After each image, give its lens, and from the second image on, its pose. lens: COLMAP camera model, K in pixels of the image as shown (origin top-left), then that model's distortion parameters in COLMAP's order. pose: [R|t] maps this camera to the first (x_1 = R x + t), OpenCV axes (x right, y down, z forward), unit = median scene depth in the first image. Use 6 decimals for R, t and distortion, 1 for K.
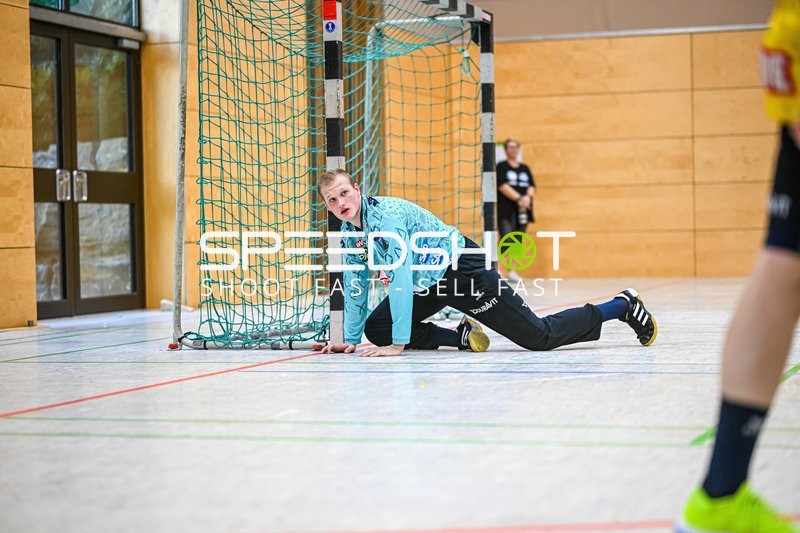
lens RADIAL K [[1888.6, 0, 400.0], [0, 1888.6, 266.5], [0, 0, 1]] dist [-0.044164, -0.355211]
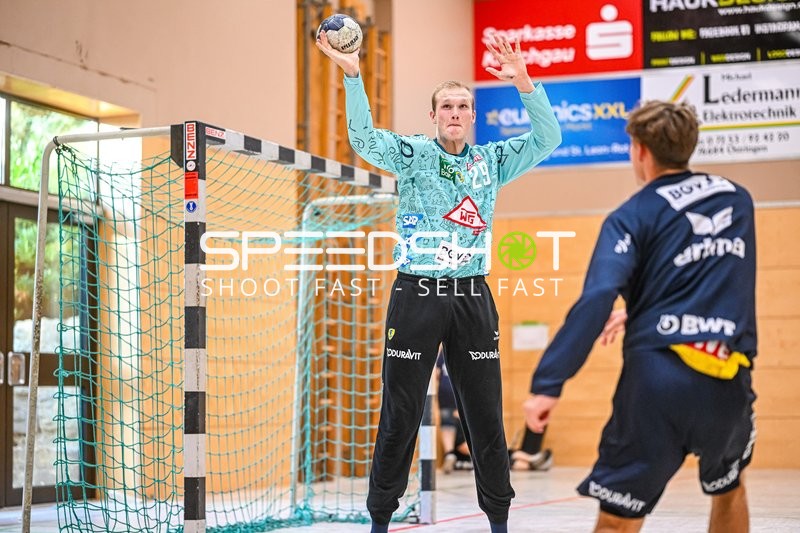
lens RADIAL K [[1888.6, 0, 400.0], [0, 1888.6, 266.5], [0, 0, 1]] dist [-0.044164, -0.355211]
pose [[0.997488, 0.009655, -0.070172, 0.082501], [-0.015867, 0.995948, -0.088515, -0.012434], [0.069033, 0.089406, 0.993600, 0.067910]]
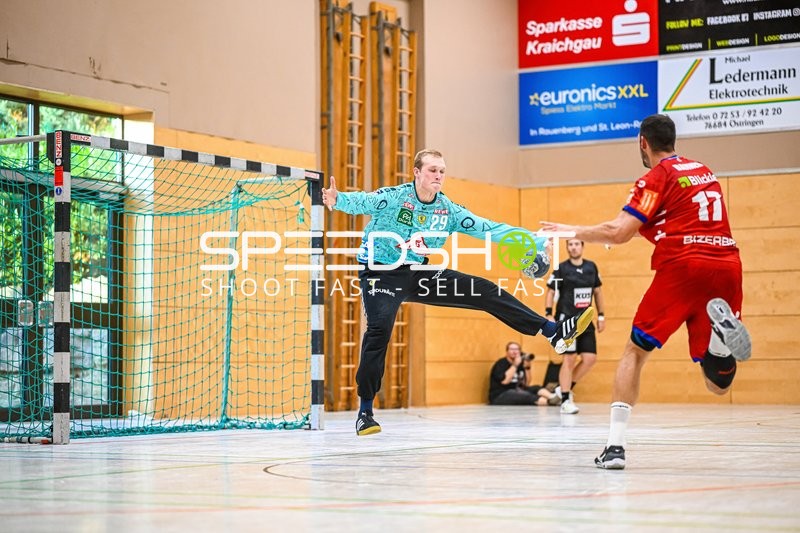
lens RADIAL K [[1888.6, 0, 400.0], [0, 1888.6, 266.5], [0, 0, 1]] dist [-0.044164, -0.355211]
pose [[0.973069, 0.002120, -0.230506, 0.312906], [-0.017994, 0.997605, -0.066783, 0.003562], [0.229812, 0.069132, 0.970776, -0.120734]]
